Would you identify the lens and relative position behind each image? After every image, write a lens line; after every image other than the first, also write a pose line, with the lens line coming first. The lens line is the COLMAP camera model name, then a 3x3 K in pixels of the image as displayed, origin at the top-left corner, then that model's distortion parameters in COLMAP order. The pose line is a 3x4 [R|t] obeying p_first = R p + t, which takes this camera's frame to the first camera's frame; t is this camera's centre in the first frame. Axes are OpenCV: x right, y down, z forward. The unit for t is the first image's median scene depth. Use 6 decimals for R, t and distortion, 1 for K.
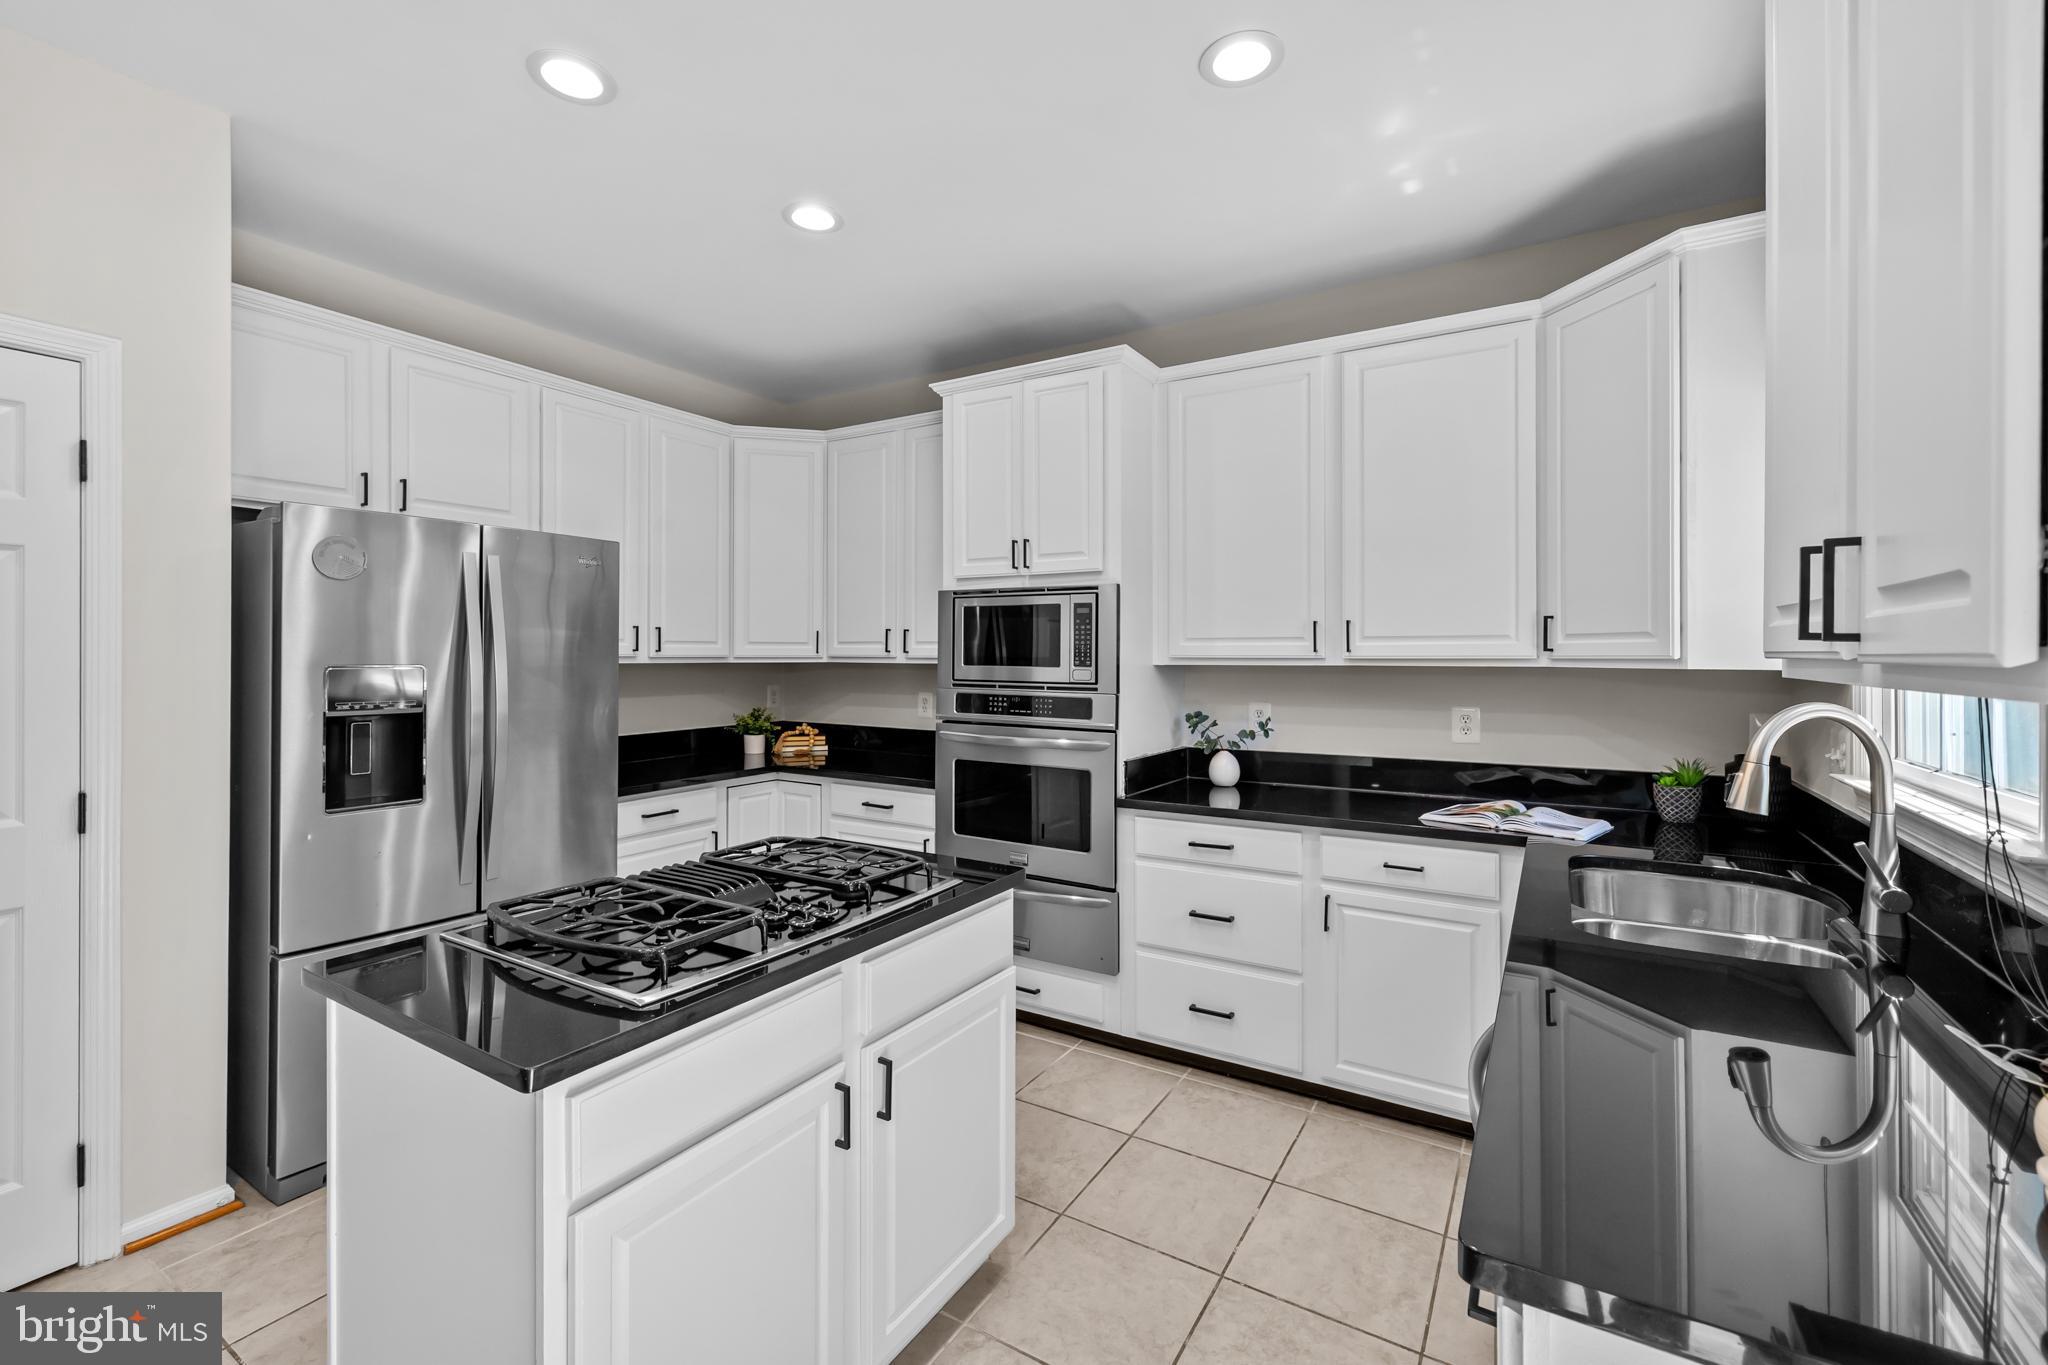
lens RADIAL K [[875.8, 0, 1032.3], [0, 875.8, 648.0], [0, 0, 1]] dist [0.000330, 0.000719]
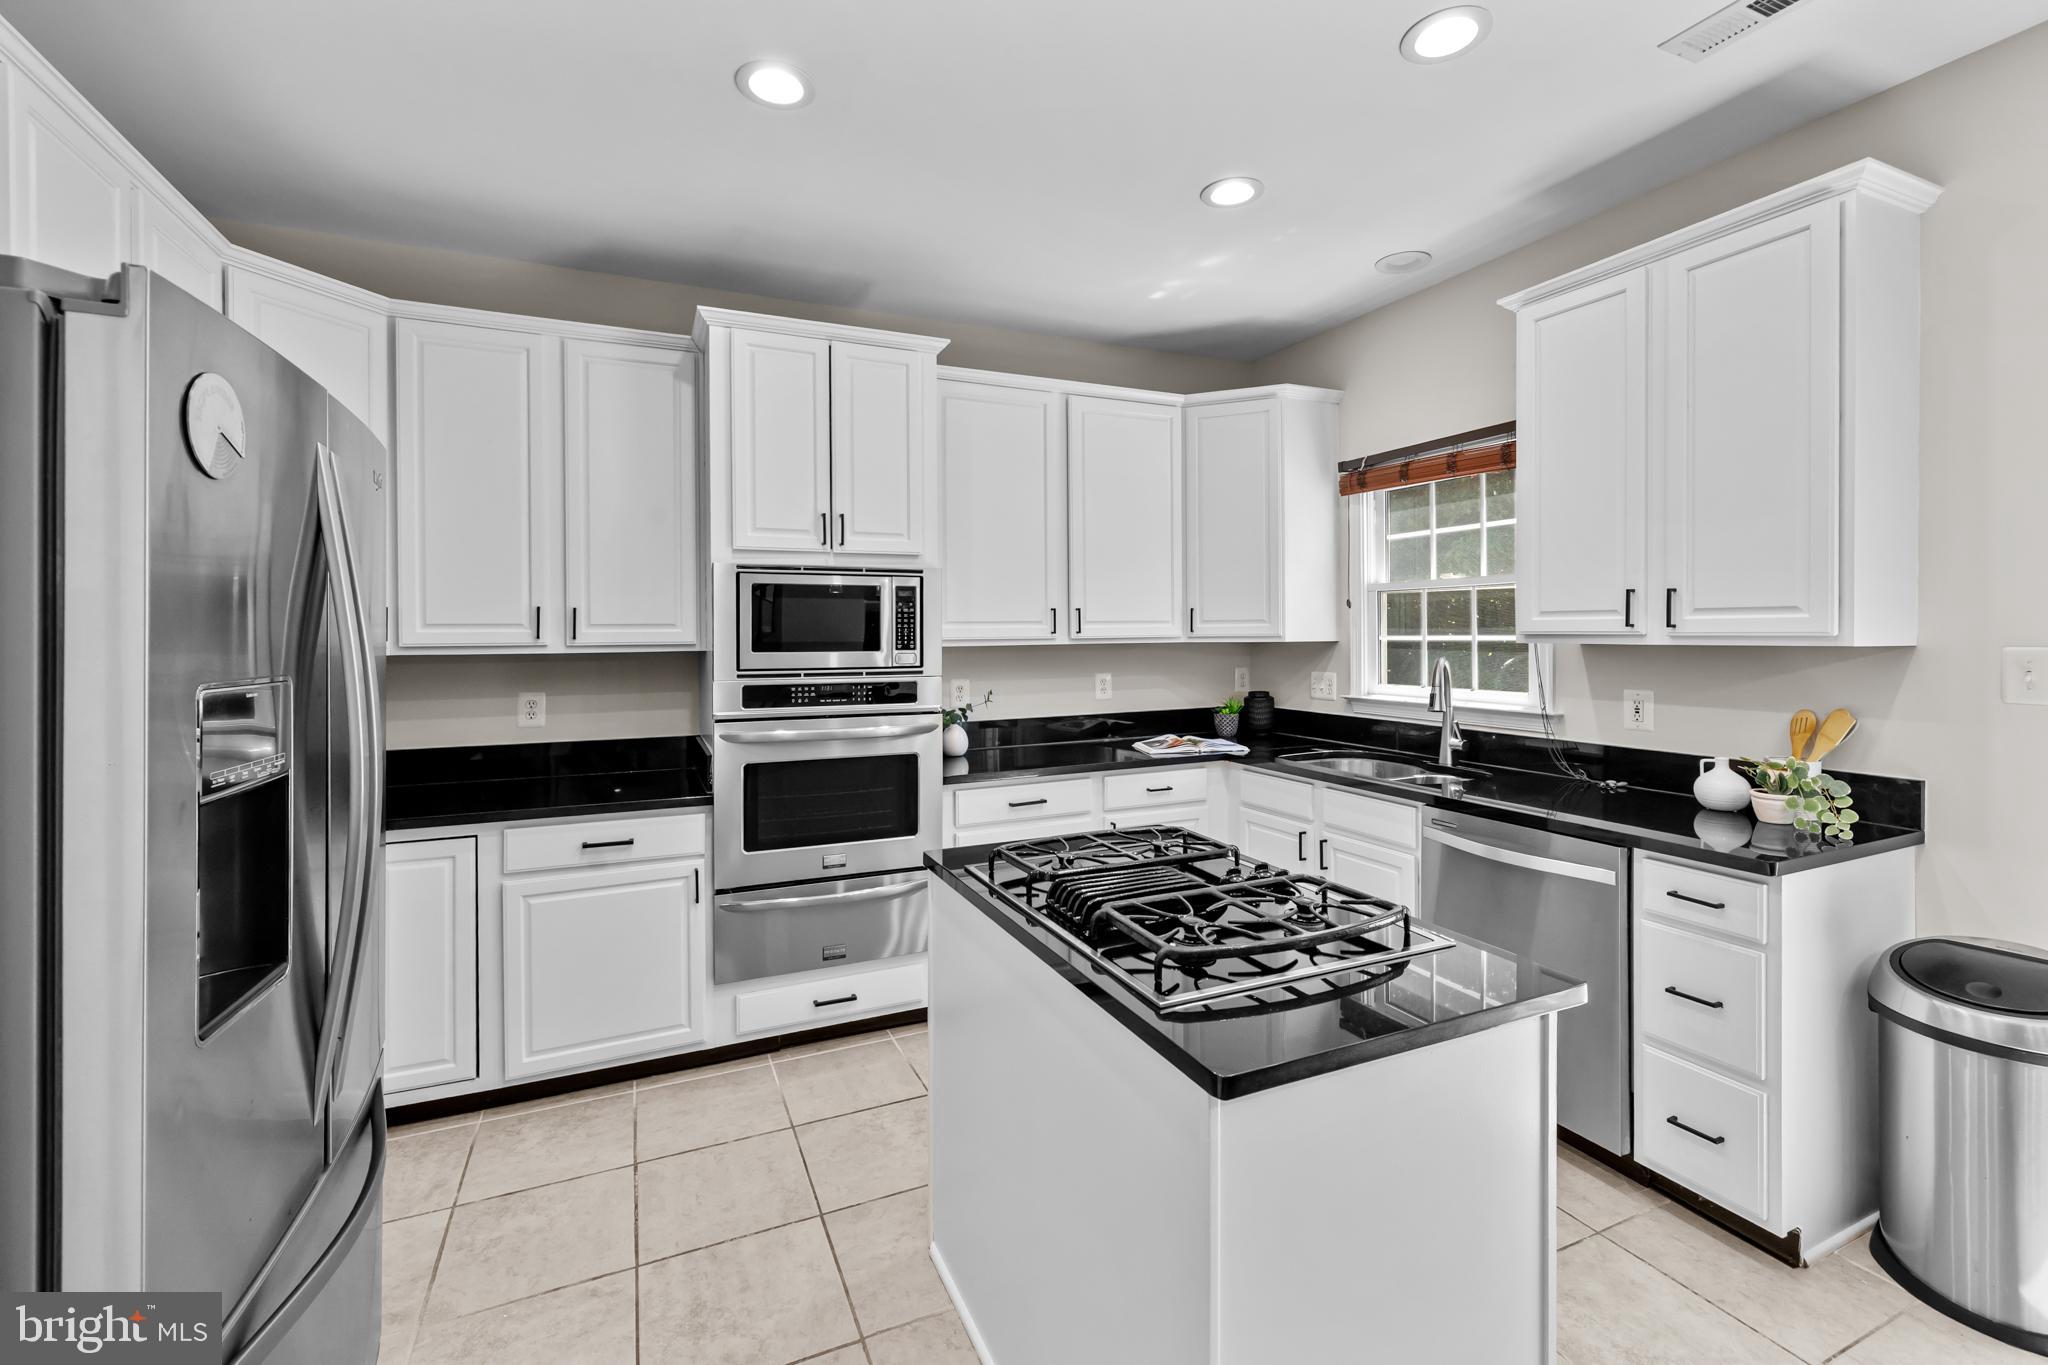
lens RADIAL K [[875.8, 0, 1036.9], [0, 875.8, 633.4], [0, 0, 1]] dist [0.000330, 0.000719]
pose [[0.555858, -0.007752, 0.831241, -0.680169], [0.002787, 0.999968, 0.007462, -0.004658], [-0.831273, -0.001832, 0.555862, 0.323450]]
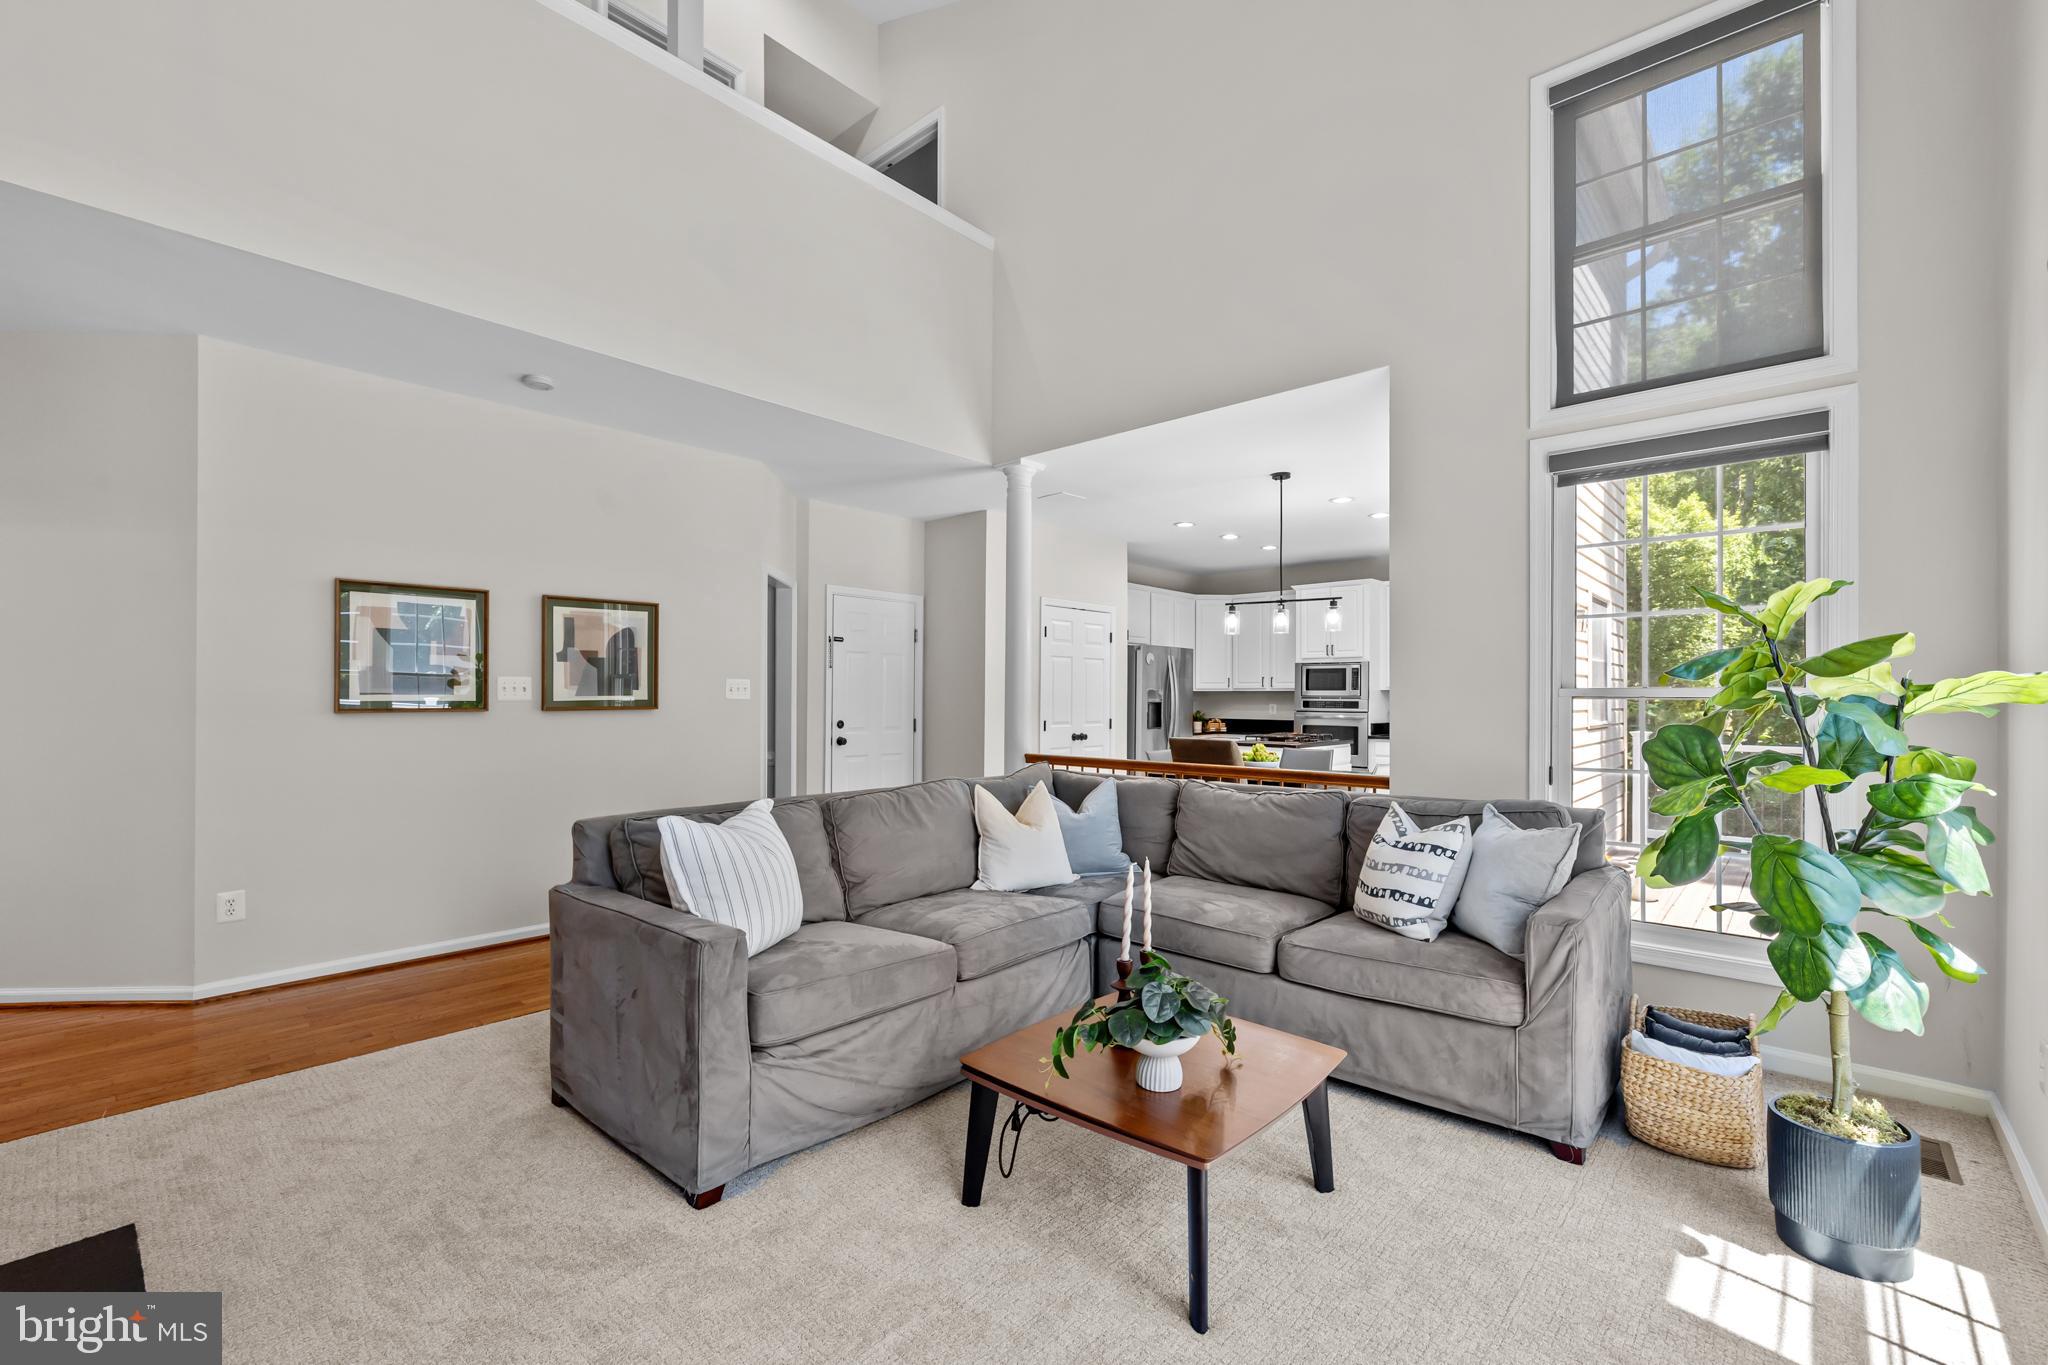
lens RADIAL K [[875.8, 0, 1008.7], [0, 875.8, 704.2], [0, 0, 1]] dist [0.000330, 0.000719]
pose [[0.979400, 0.000544, -0.201928, -0.467019], [0.001717, 0.999938, 0.011026, 0.033638], [0.201921, -0.011145, 0.979338, -2.003456]]
